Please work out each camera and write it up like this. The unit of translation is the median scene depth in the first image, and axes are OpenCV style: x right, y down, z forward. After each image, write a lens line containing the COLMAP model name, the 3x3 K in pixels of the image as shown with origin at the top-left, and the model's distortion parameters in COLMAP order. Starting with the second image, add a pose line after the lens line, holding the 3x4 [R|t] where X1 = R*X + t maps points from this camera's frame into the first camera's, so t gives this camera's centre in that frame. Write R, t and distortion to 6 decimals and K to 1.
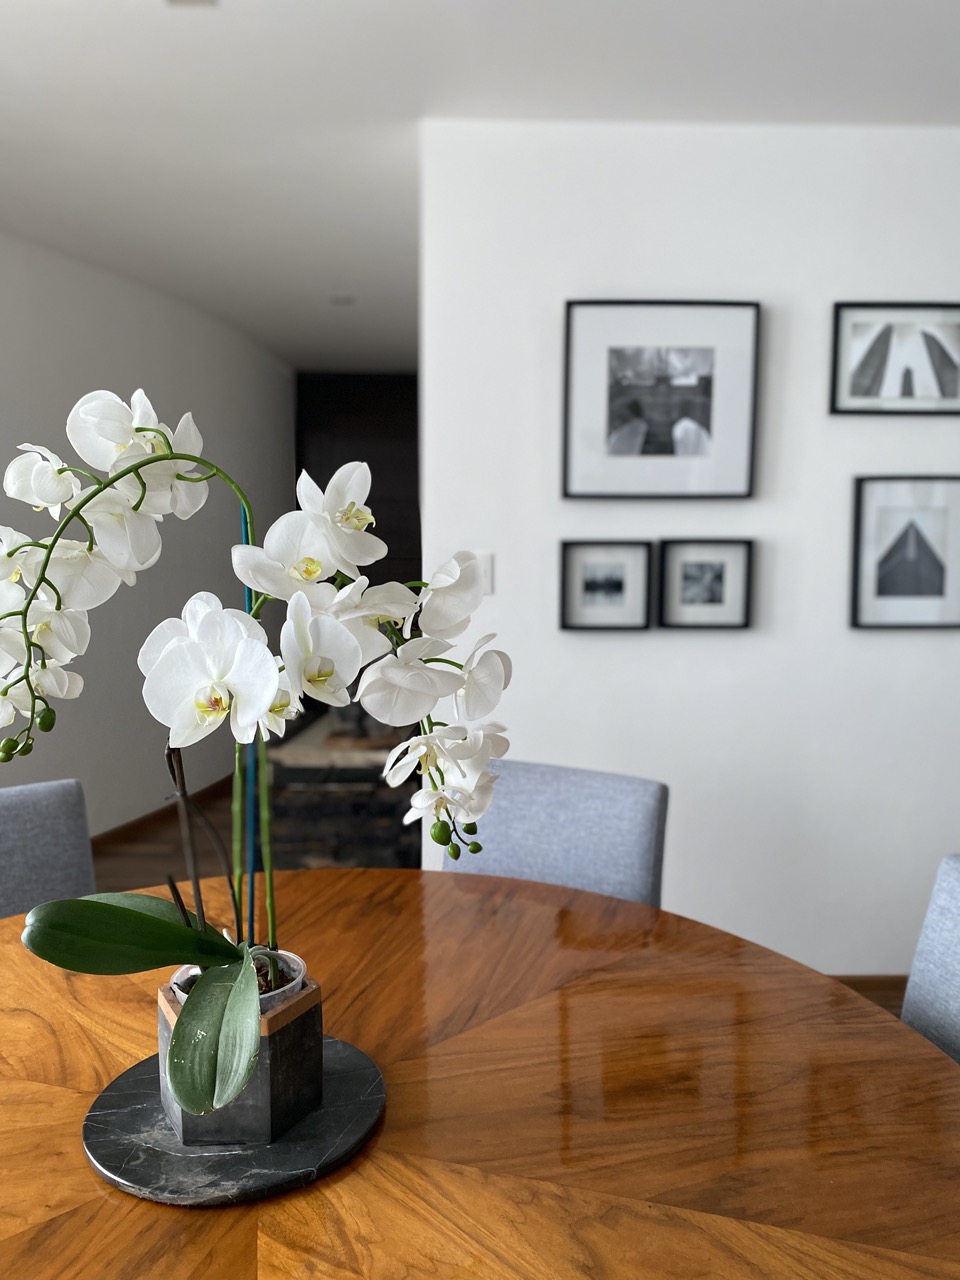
lens RADIAL K [[965.9, 0, 482.6], [0, 965.9, 633.8], [0, 0, 1]] dist [0.034489, -0.037179]
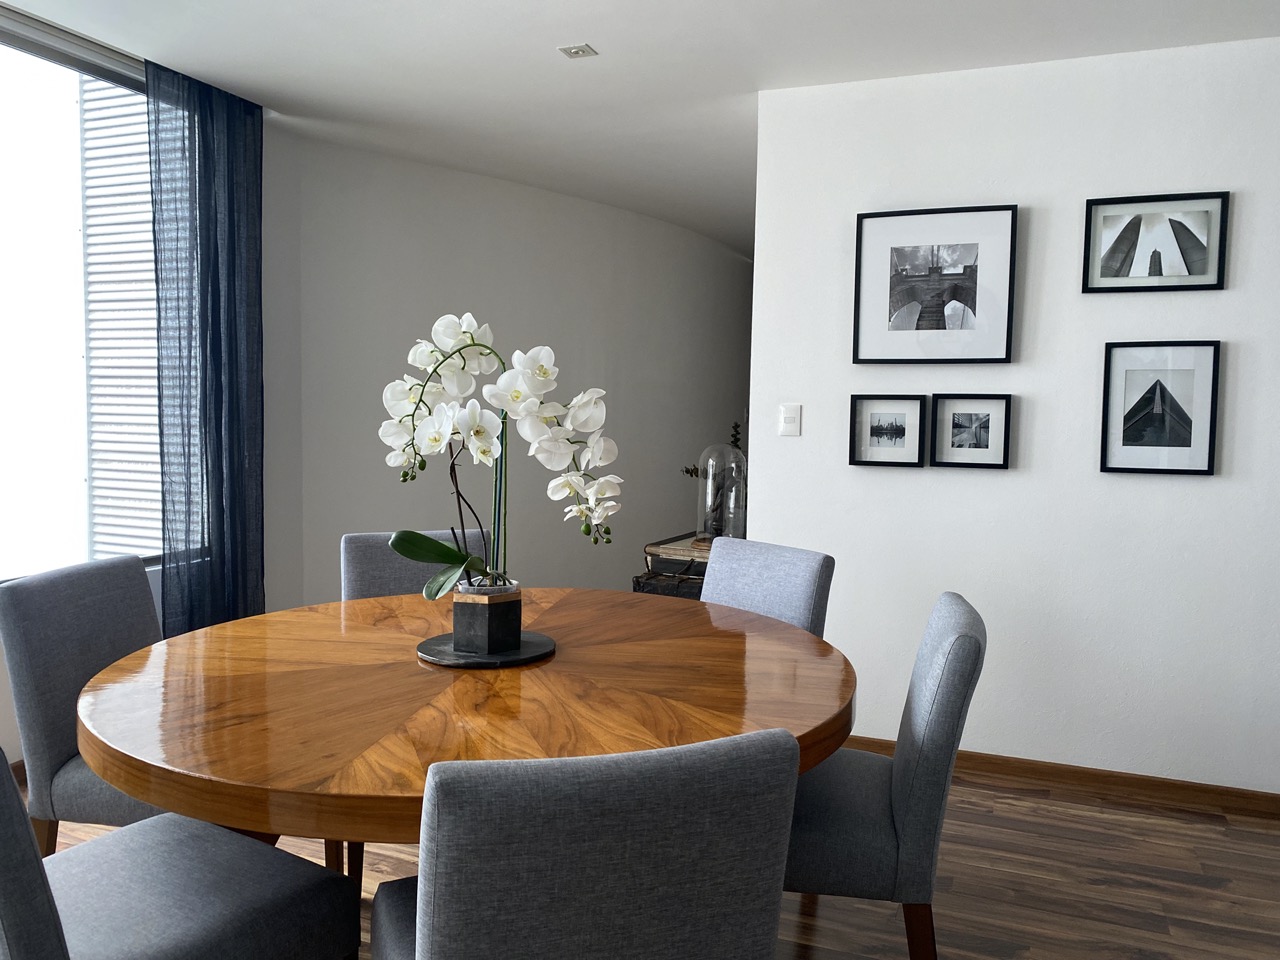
lens RADIAL K [[965.9, 0, 638.8], [0, 965.9, 477.5], [0, 0, 1]] dist [0.034489, -0.037179]
pose [[0.923027, 0.038889, -0.382765, 0.322976], [-0.048336, 0.998717, -0.015090, 0.048642], [0.381687, 0.032429, 0.923722, -0.318619]]
